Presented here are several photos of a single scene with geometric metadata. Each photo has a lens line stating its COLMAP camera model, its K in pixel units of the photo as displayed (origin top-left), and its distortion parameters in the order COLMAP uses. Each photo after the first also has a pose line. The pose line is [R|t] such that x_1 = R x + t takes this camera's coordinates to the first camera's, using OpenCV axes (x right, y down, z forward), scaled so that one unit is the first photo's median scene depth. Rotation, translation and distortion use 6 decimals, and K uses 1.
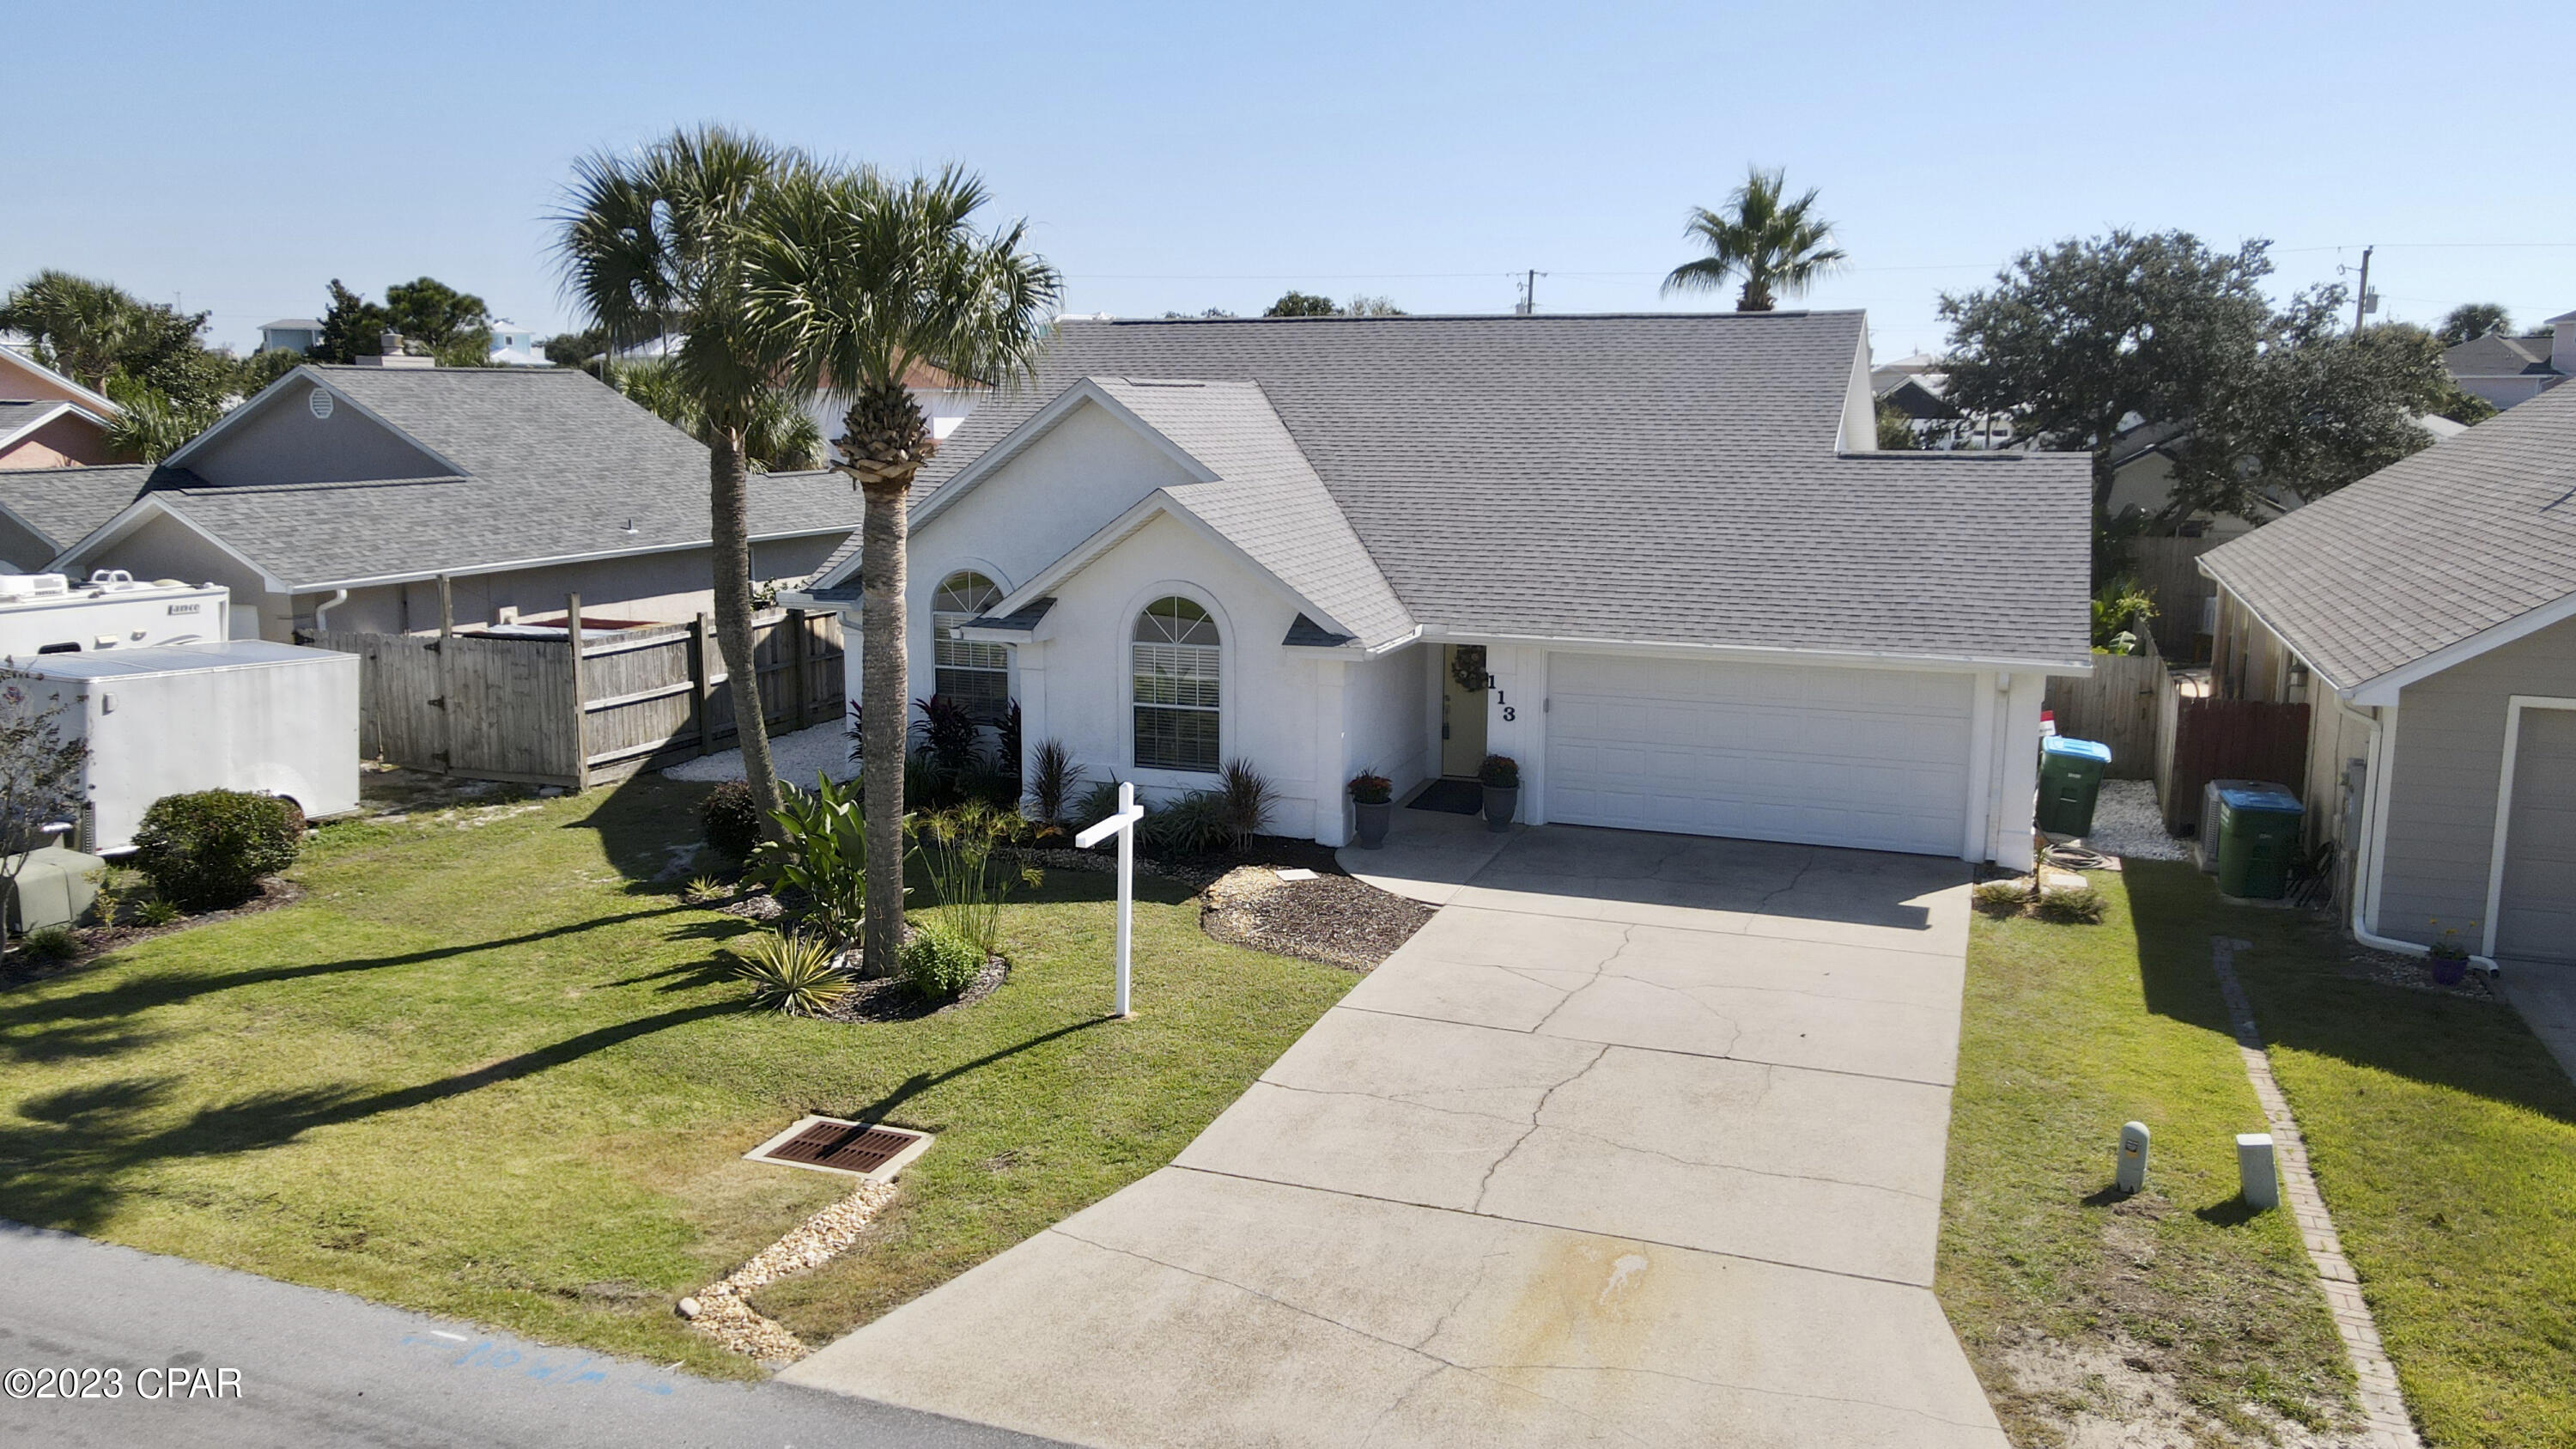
lens RADIAL K [[1880.7, 0, 1285.0], [0, 1880.7, 721.6], [0, 0, 1]] dist [0.012750, 0.015726]
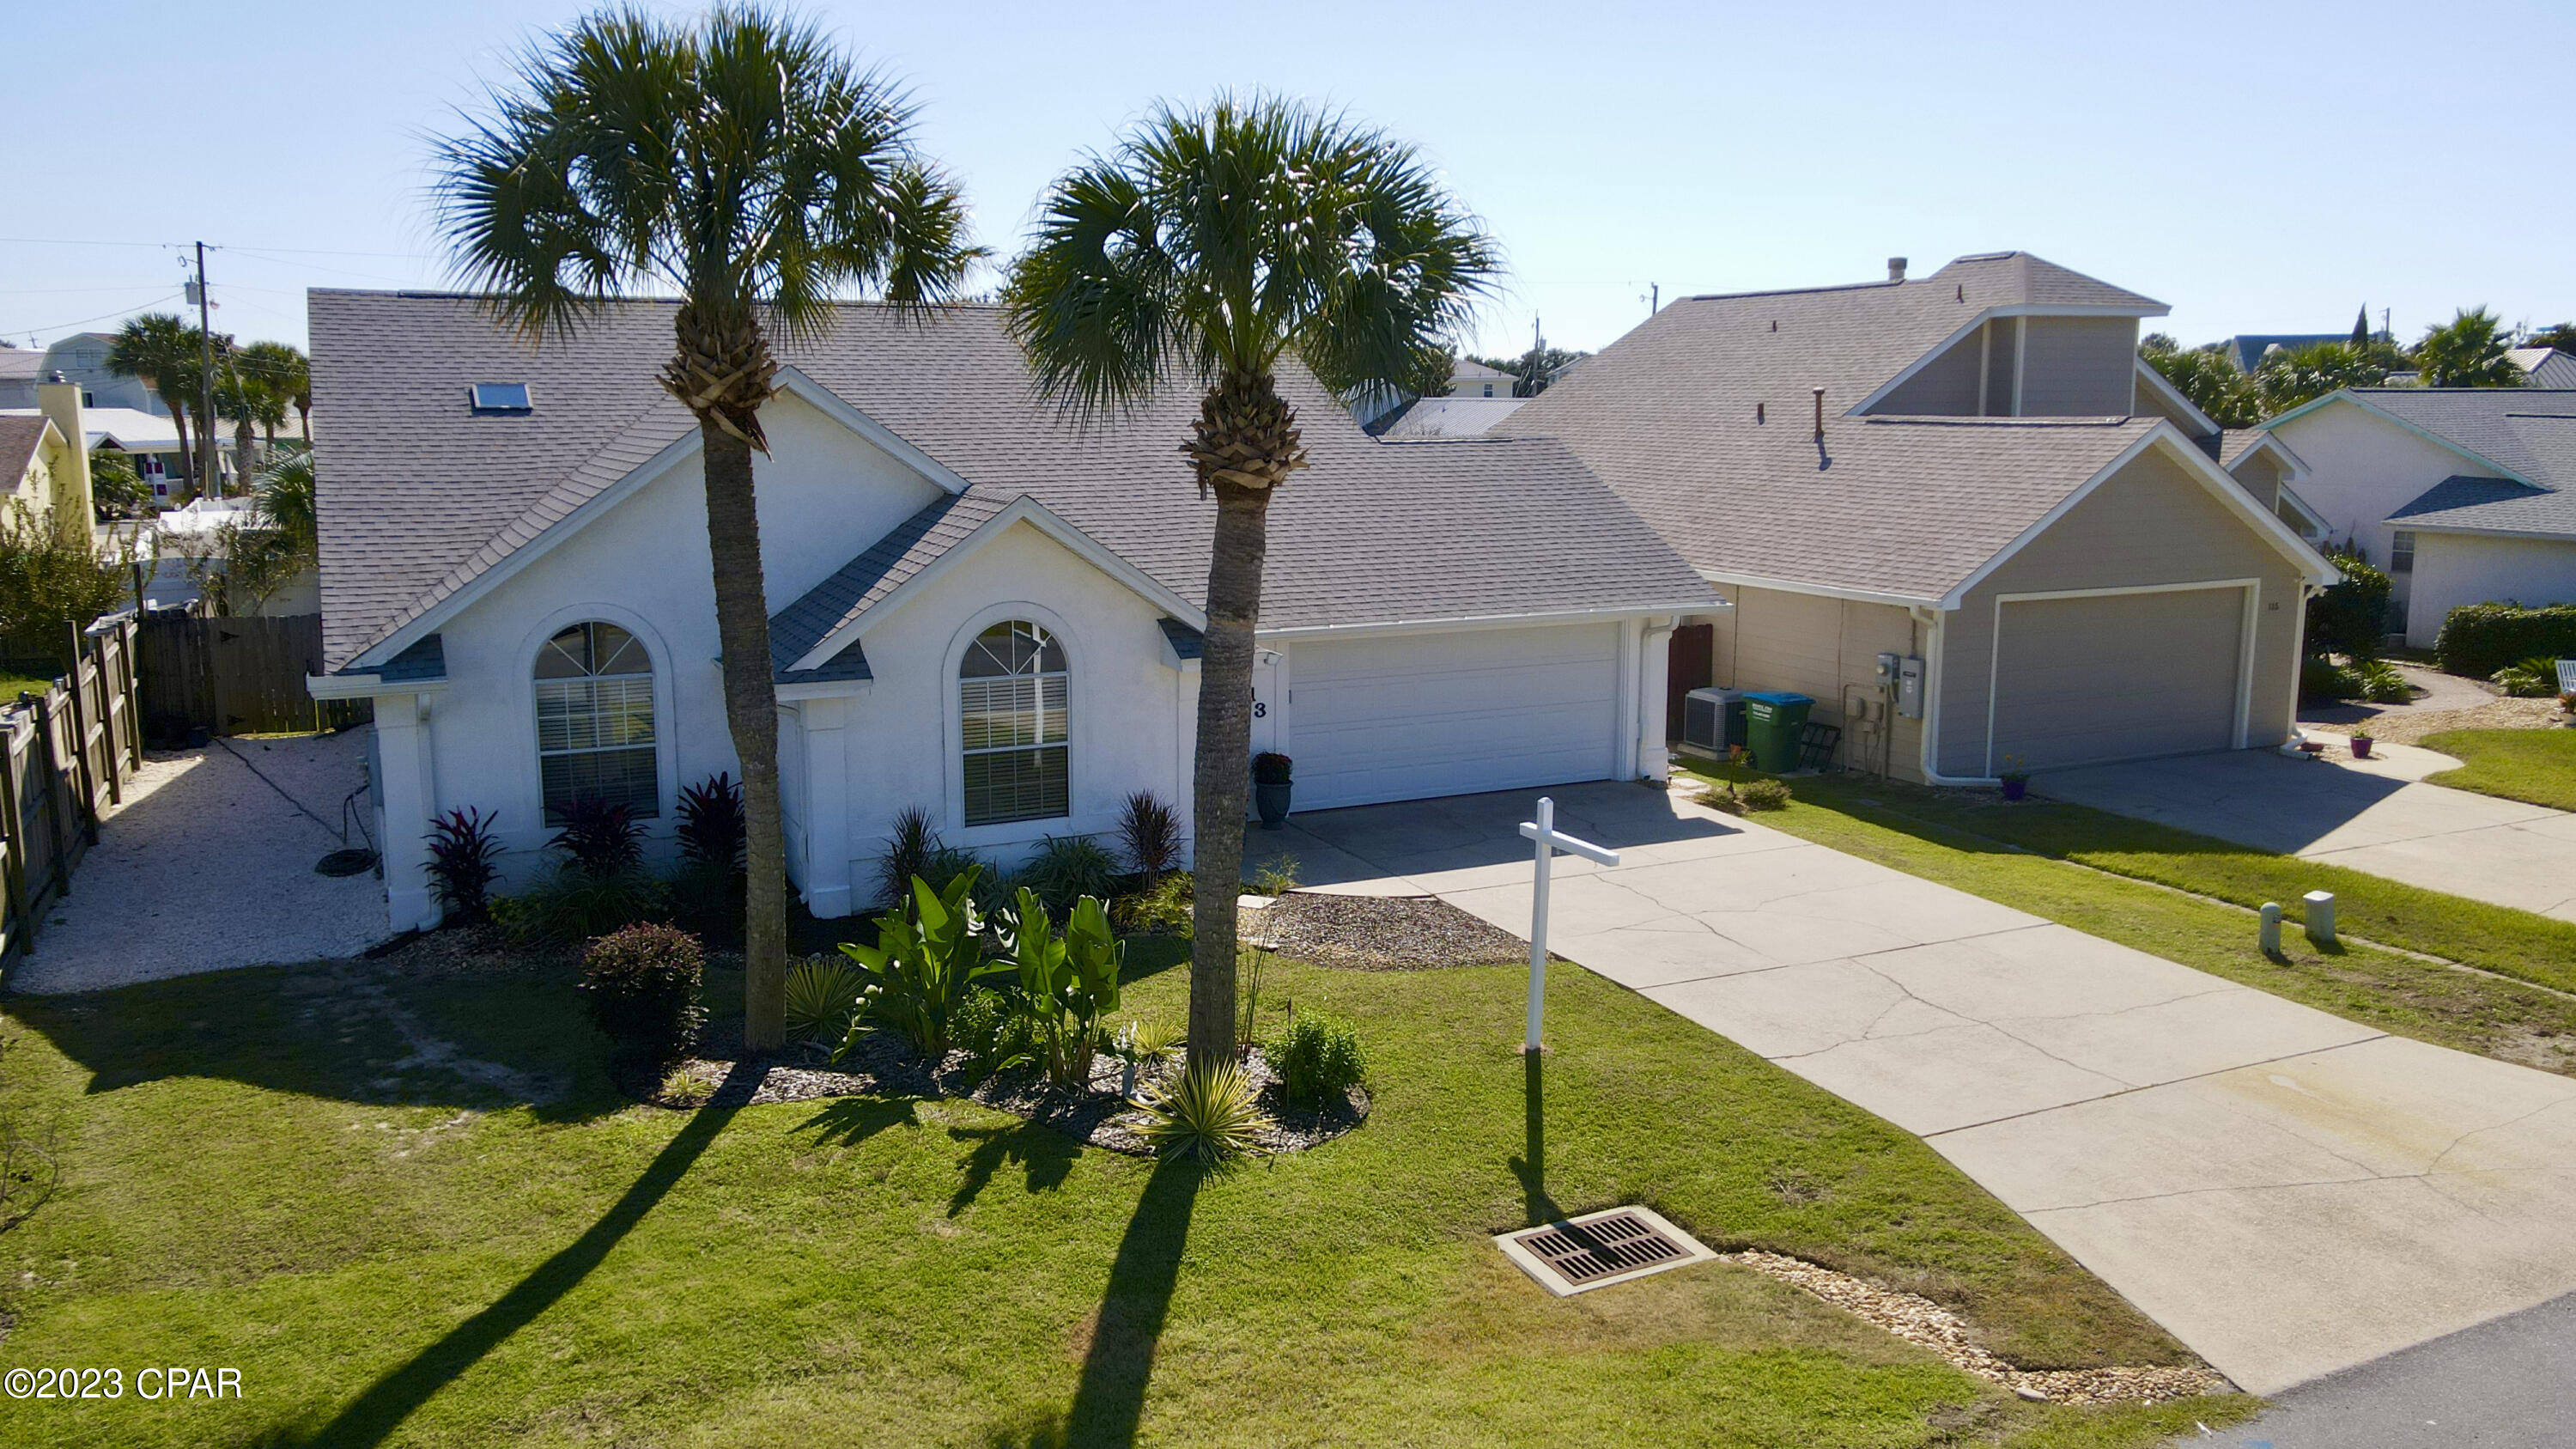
lens RADIAL K [[1880.7, 0, 1297.5], [0, 1880.7, 716.9], [0, 0, 1]] dist [0.012750, 0.015726]
pose [[0.683526, -0.126307, 0.718915, -0.727791], [0.127526, 0.990431, 0.052761, -0.062739], [-0.718699, 0.055616, 0.693093, 0.384355]]
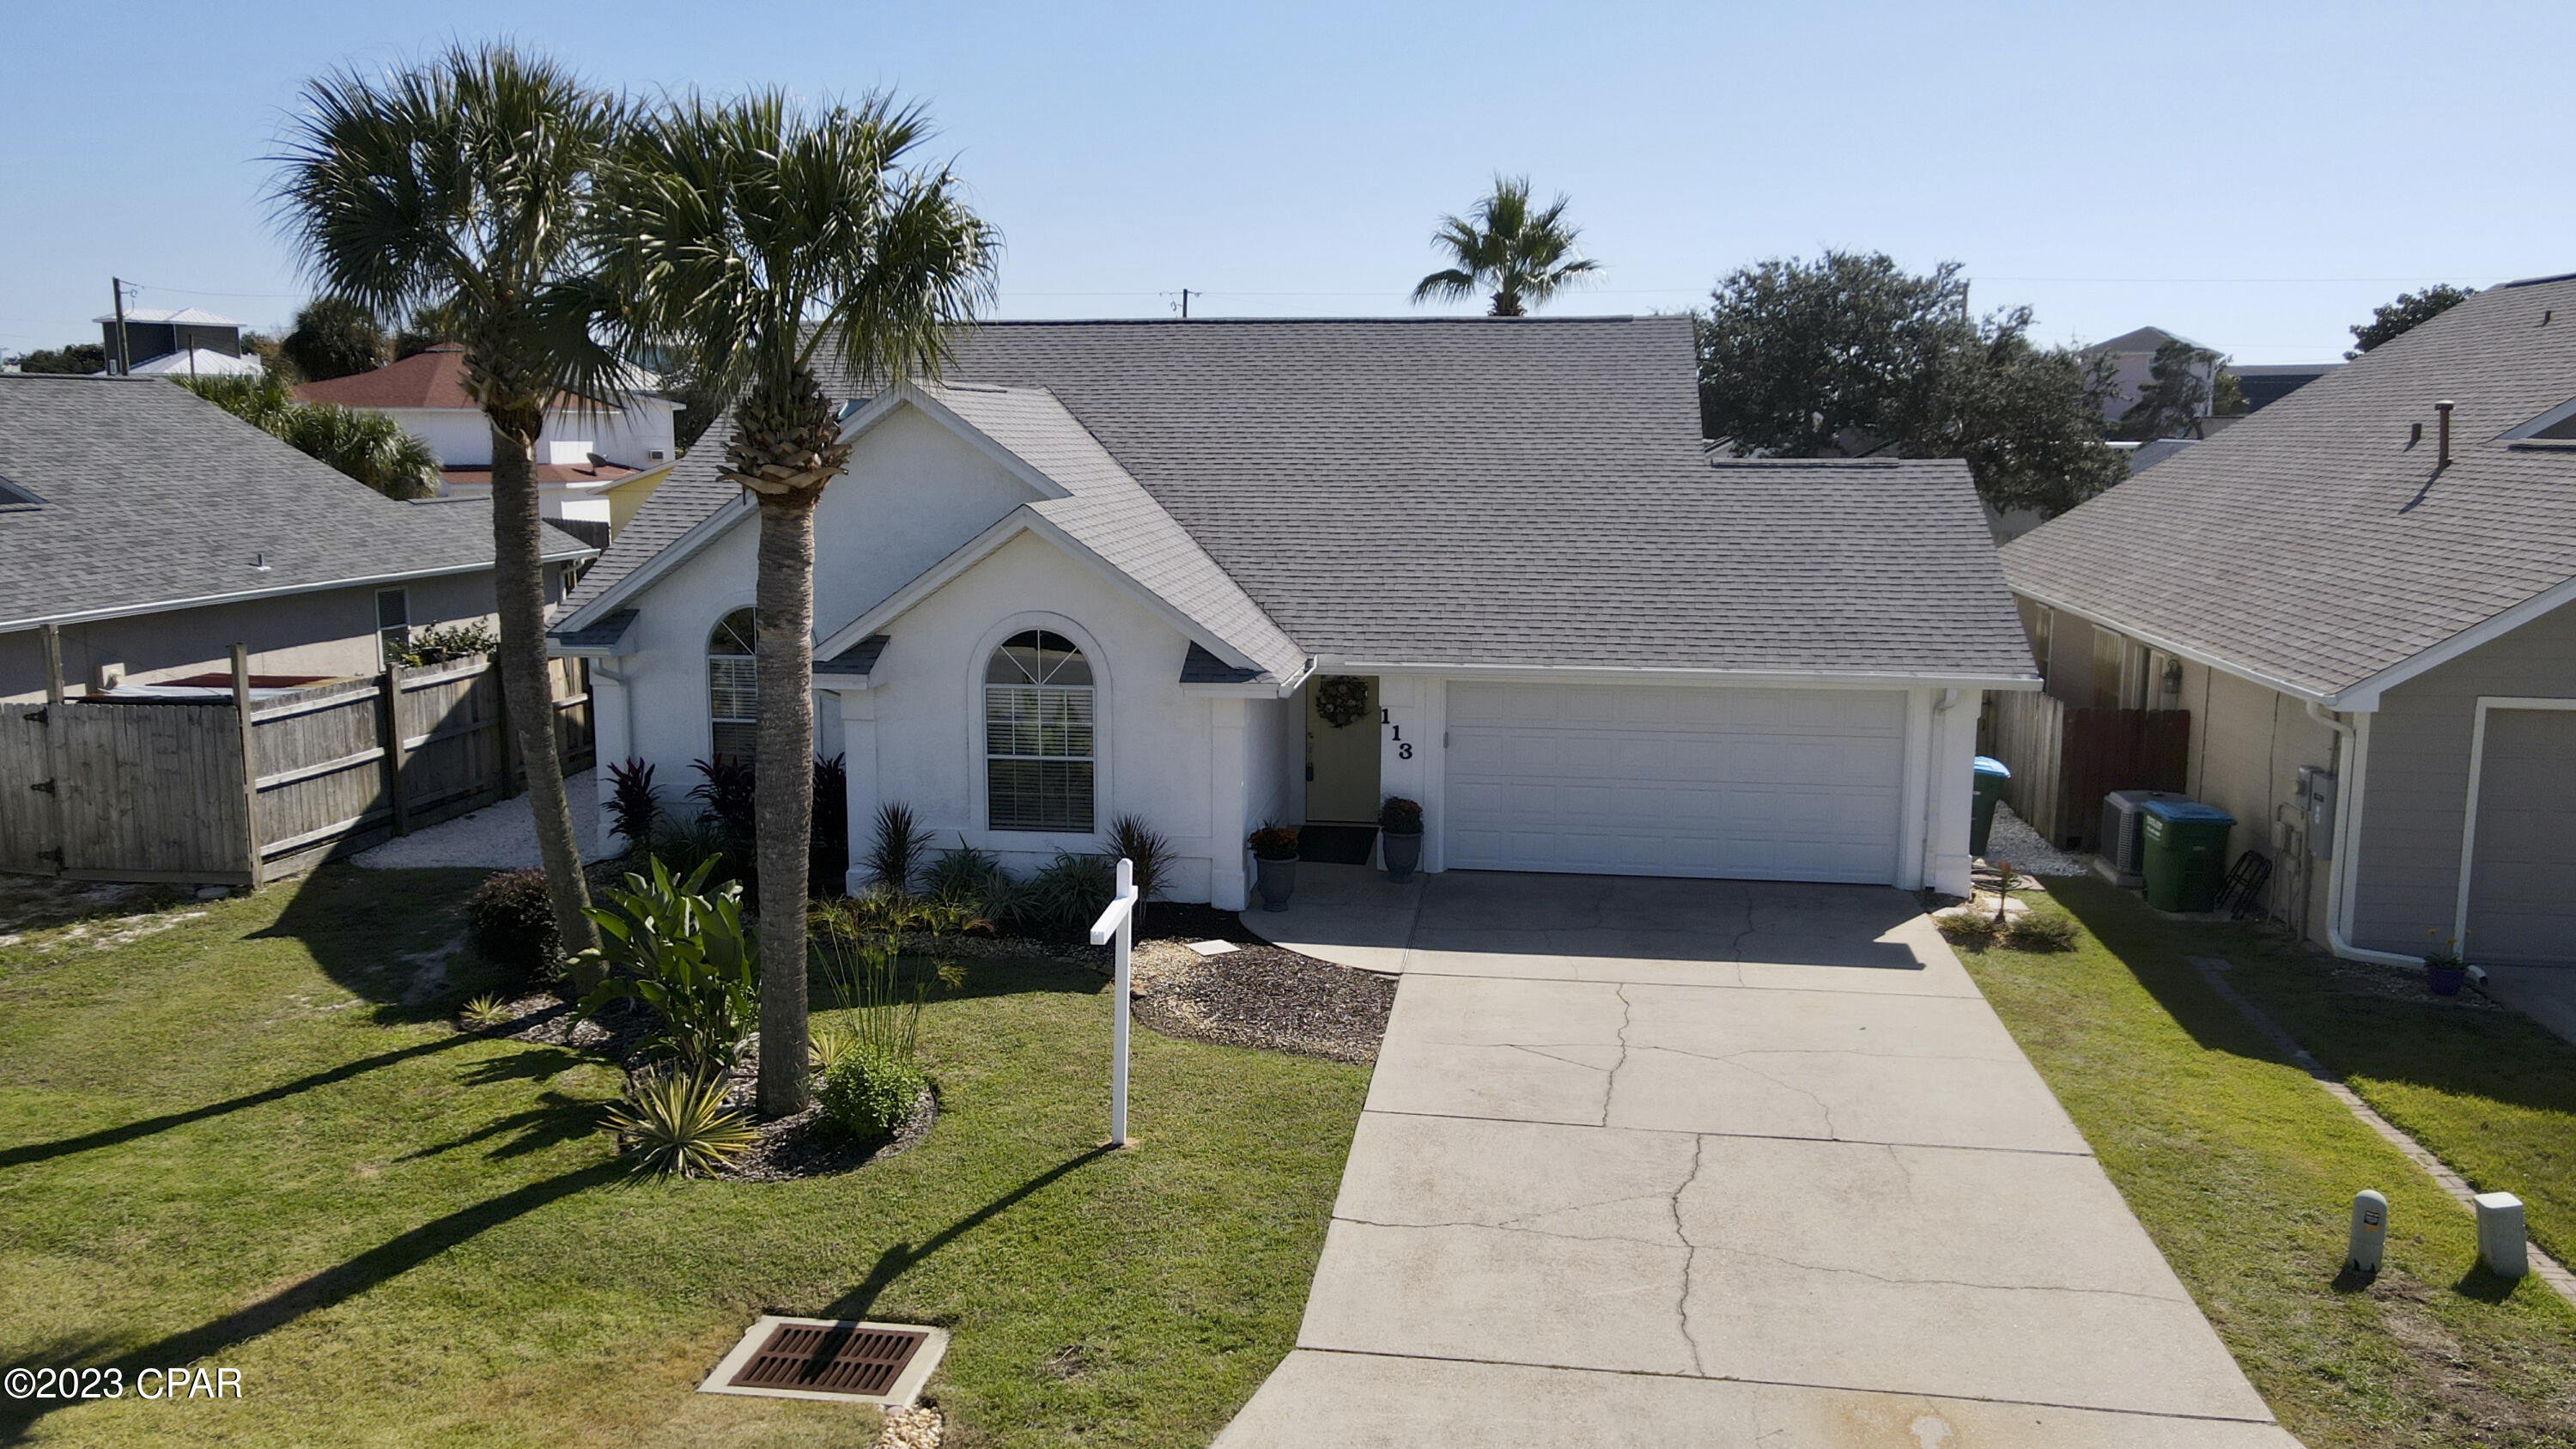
lens RADIAL K [[1880.7, 0, 1286.4], [0, 1880.7, 730.2], [0, 0, 1]] dist [0.012750, 0.015726]
pose [[0.975636, -0.035816, 0.216453, -0.166315], [0.038055, 0.999257, -0.006183, -0.013399], [-0.216071, 0.014270, 0.976273, 0.166588]]
